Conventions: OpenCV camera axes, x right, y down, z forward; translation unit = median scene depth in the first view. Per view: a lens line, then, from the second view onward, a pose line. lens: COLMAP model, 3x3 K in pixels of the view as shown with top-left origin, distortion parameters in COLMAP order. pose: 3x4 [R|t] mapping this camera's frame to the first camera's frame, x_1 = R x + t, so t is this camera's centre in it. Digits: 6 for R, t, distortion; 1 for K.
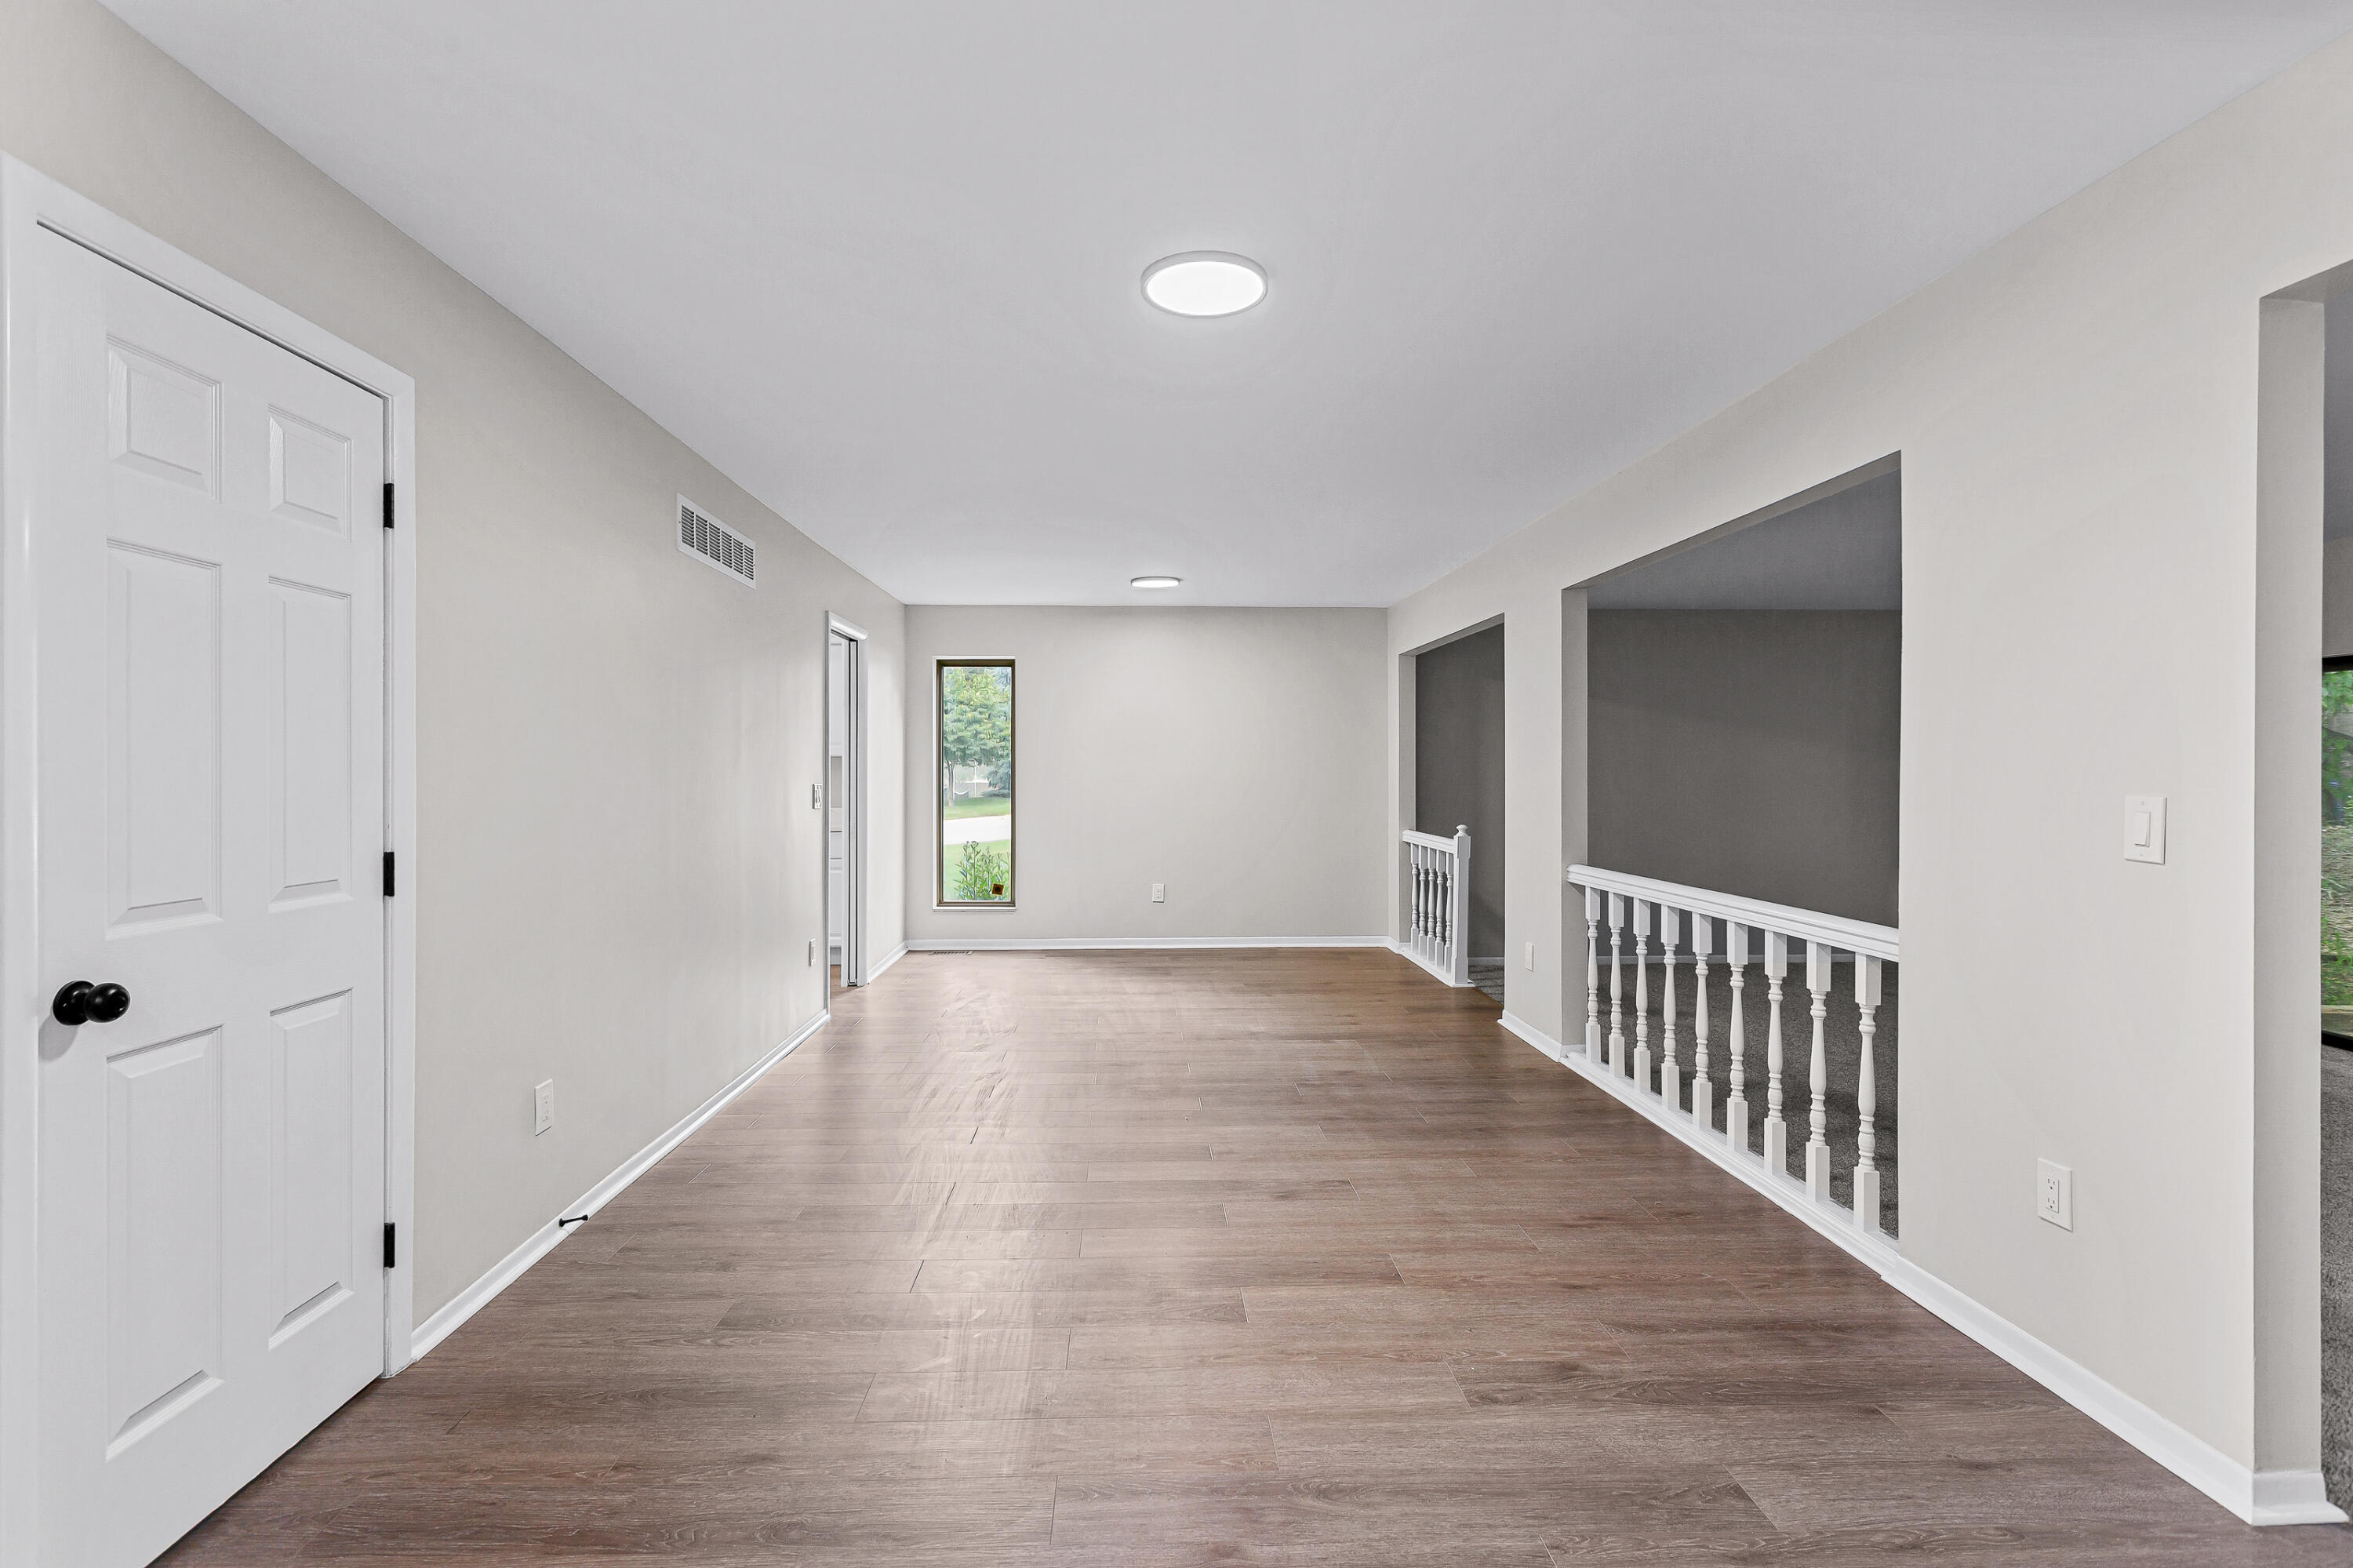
lens RADIAL K [[1122.2, 0, 1168.6], [0, 1122.2, 766.1], [0, 0, 1]] dist [-0.000238, 0.000546]
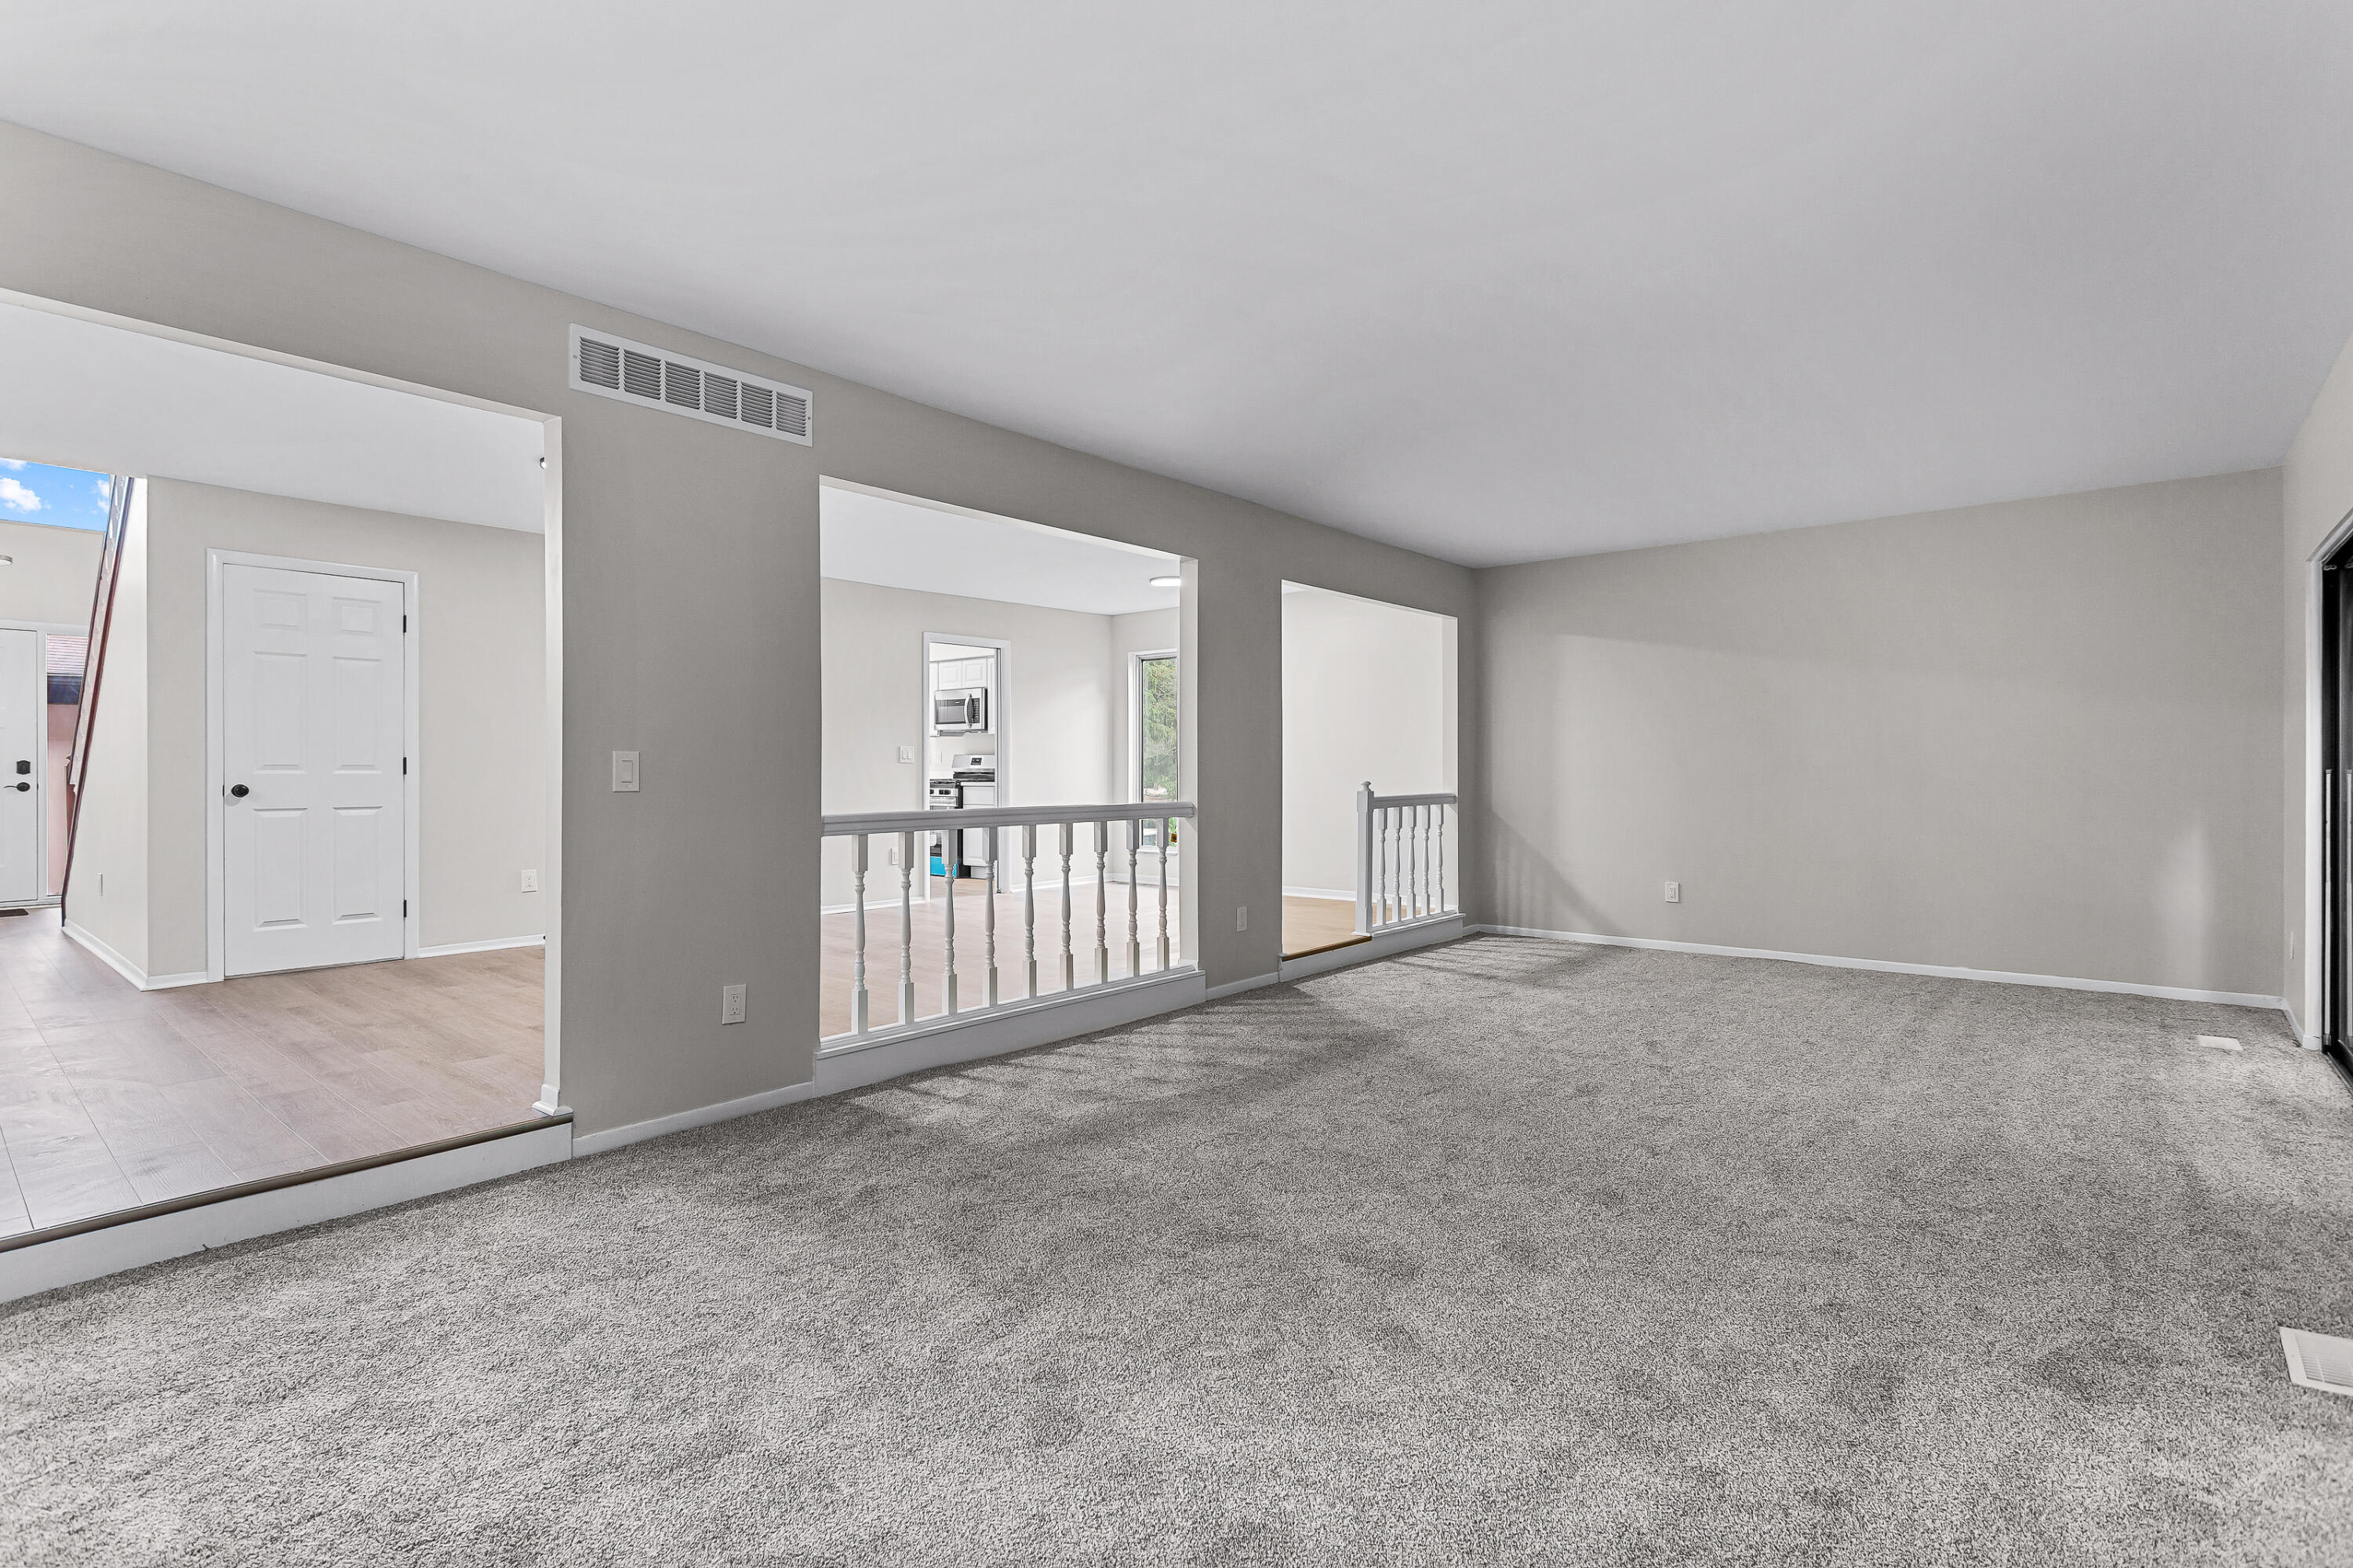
lens RADIAL K [[1122.2, 0, 1168.6], [0, 1122.2, 766.1], [0, 0, 1]] dist [-0.000238, 0.000546]
pose [[0.729426, -0.003478, -0.684051, 1.791357], [0.005090, 0.999987, 0.000343, 0.079285], [0.684041, -0.003732, 0.729434, 0.237905]]
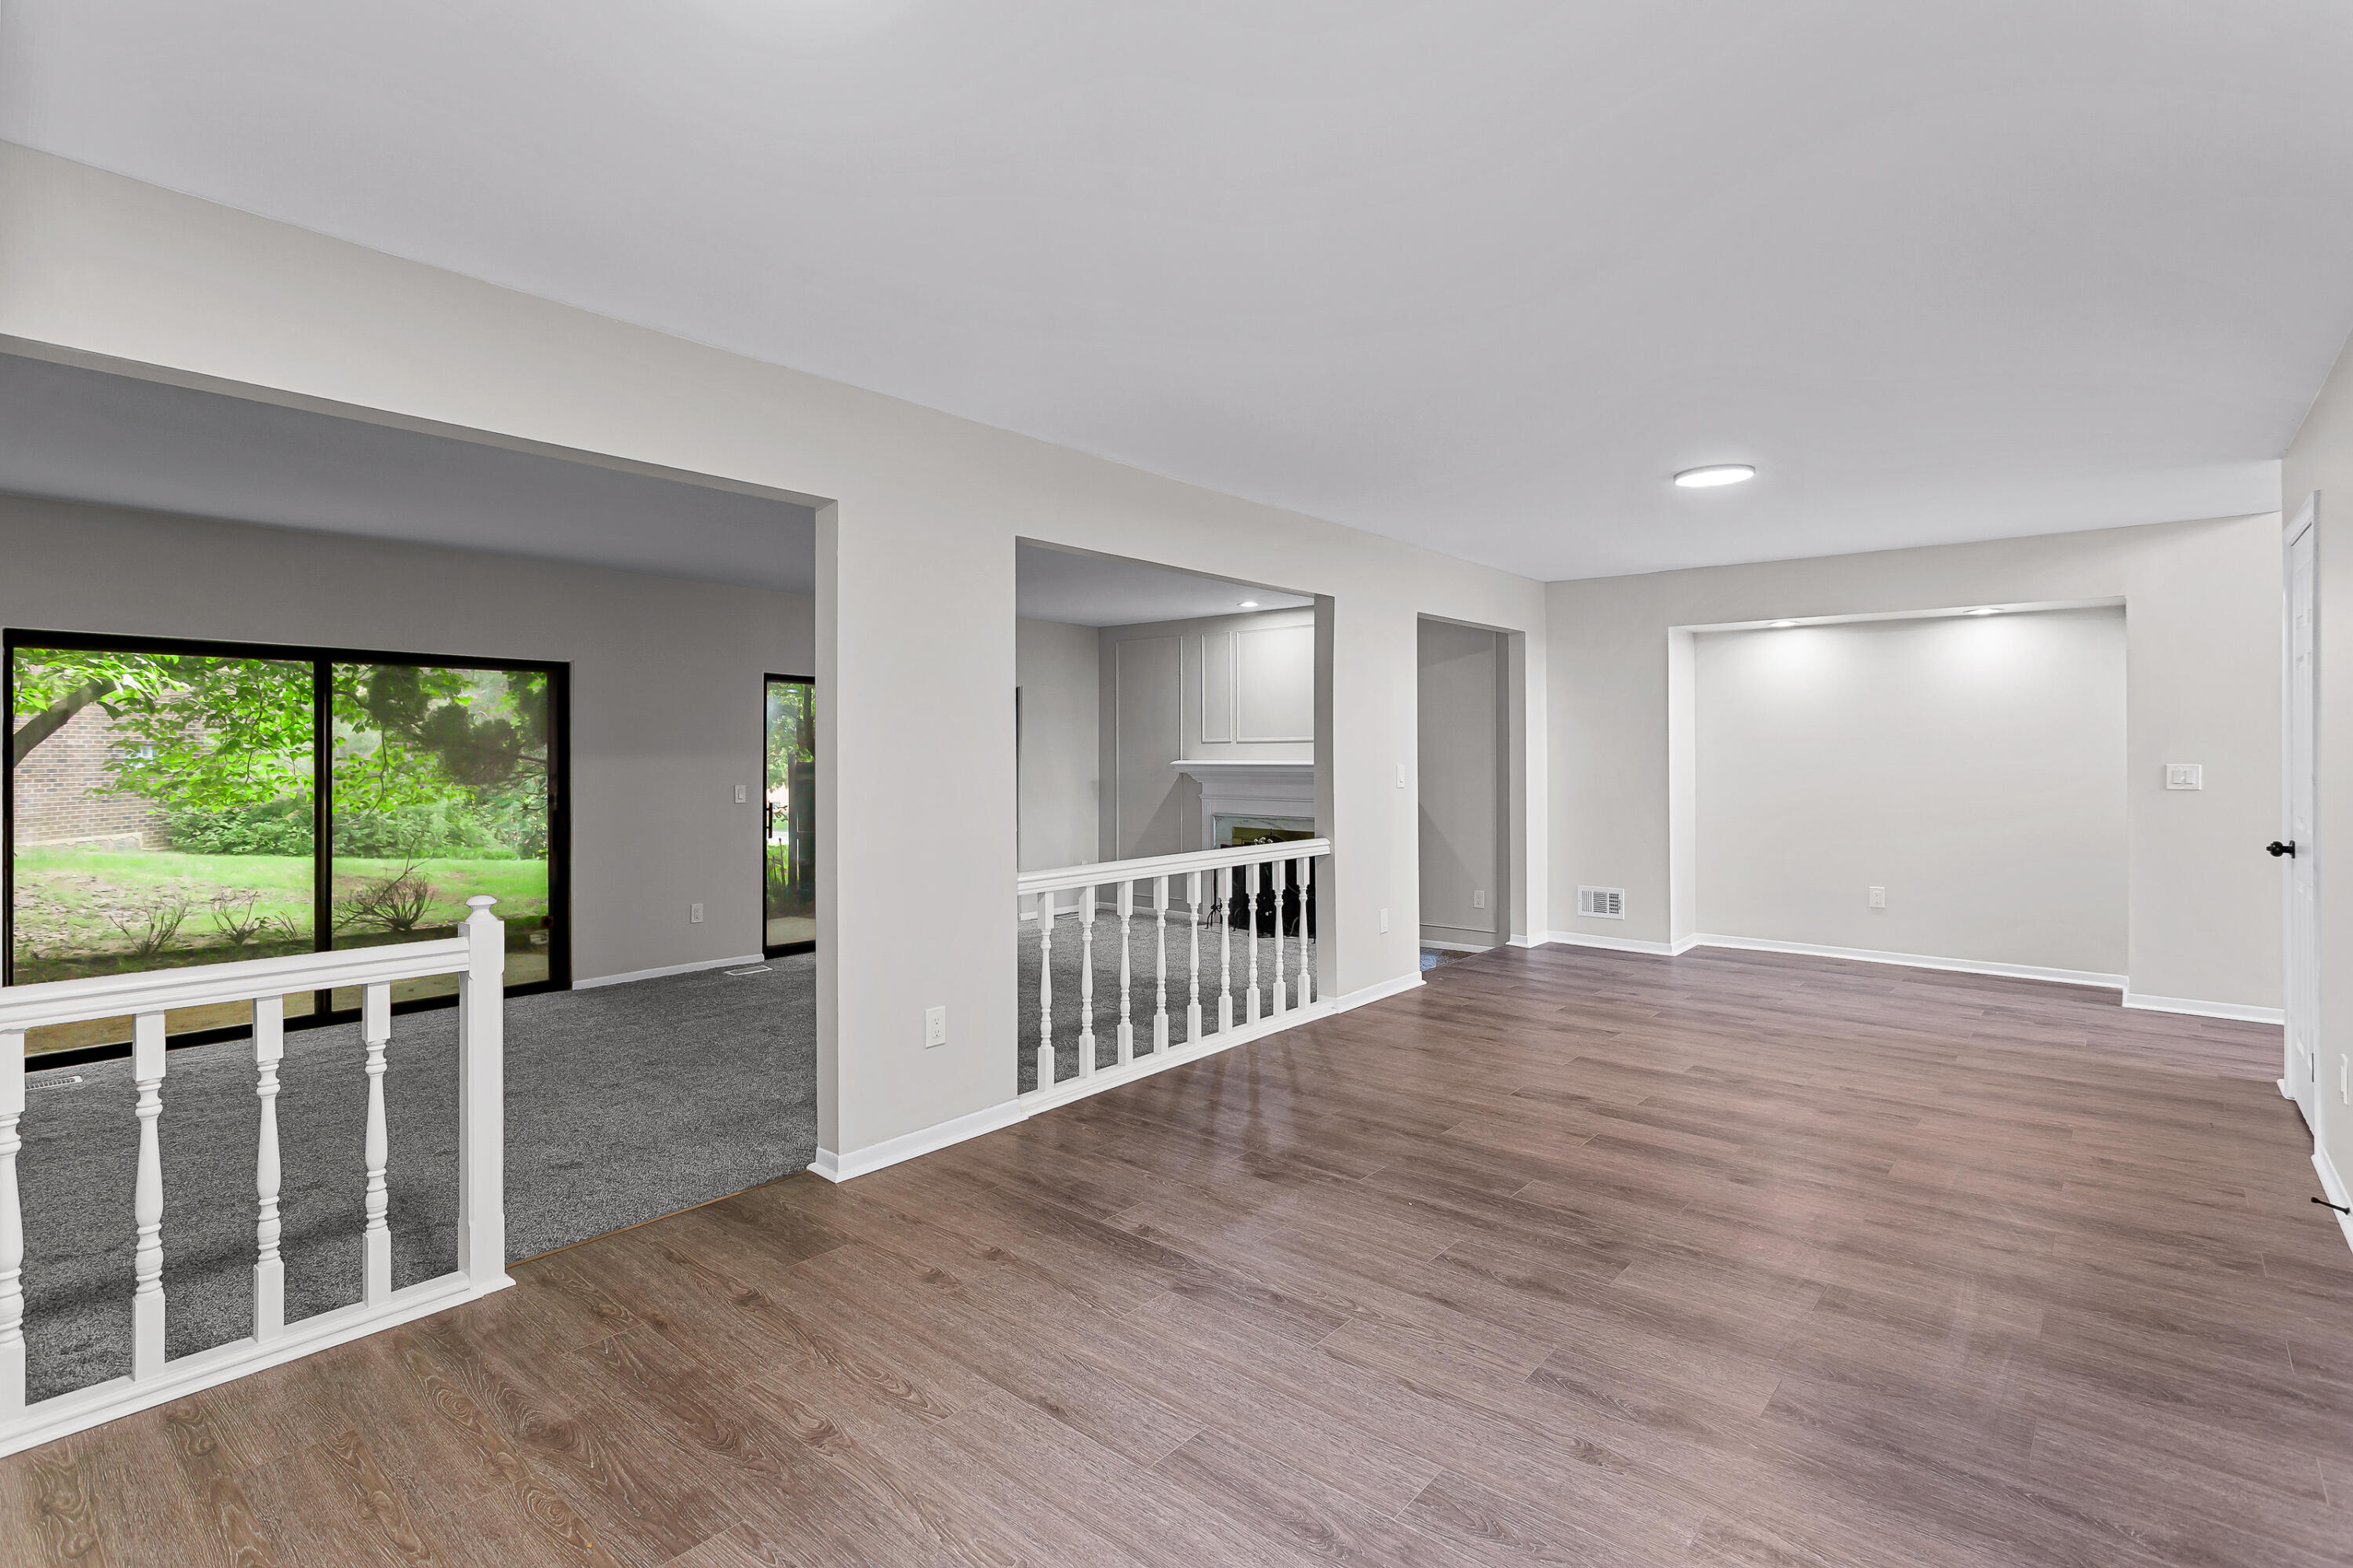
lens RADIAL K [[1122.2, 0, 1168.6], [0, 1122.2, 766.1], [0, 0, 1]] dist [-0.000238, 0.000546]
pose [[-0.728571, -0.007378, 0.684931, -0.447445], [0.000594, 0.999935, 0.011404, -0.001639], [-0.684970, 0.008716, -0.728519, 2.387891]]
